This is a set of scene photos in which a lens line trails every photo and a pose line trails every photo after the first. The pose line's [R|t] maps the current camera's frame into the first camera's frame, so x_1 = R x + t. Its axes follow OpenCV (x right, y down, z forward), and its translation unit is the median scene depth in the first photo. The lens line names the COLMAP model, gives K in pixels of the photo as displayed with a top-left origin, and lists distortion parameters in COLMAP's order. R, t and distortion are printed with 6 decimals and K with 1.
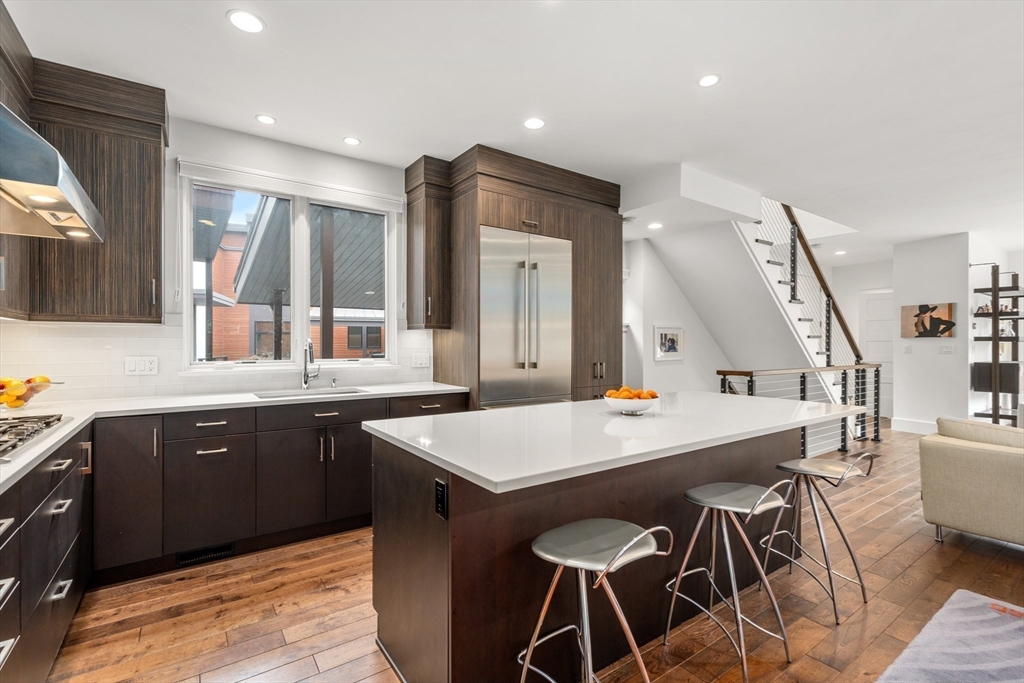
lens RADIAL K [[468.9, 0, 509.1], [0, 468.9, 348.0], [0, 0, 1]] dist [-0.002919, -0.000752]
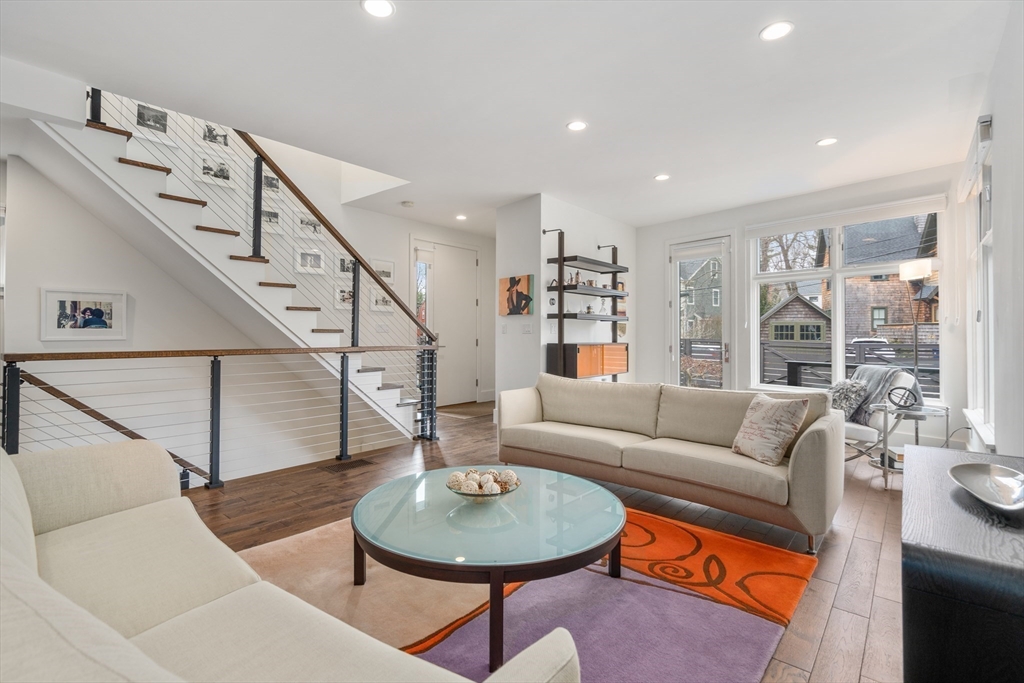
lens RADIAL K [[468.9, 0, 511.4], [0, 468.9, 330.9], [0, 0, 1]] dist [-0.002919, -0.000752]
pose [[0.969362, 0.004793, 0.245591, 0.715621], [-0.003049, 0.999967, -0.007482, 0.014482], [-0.245619, 0.006504, 0.969345, 0.169585]]
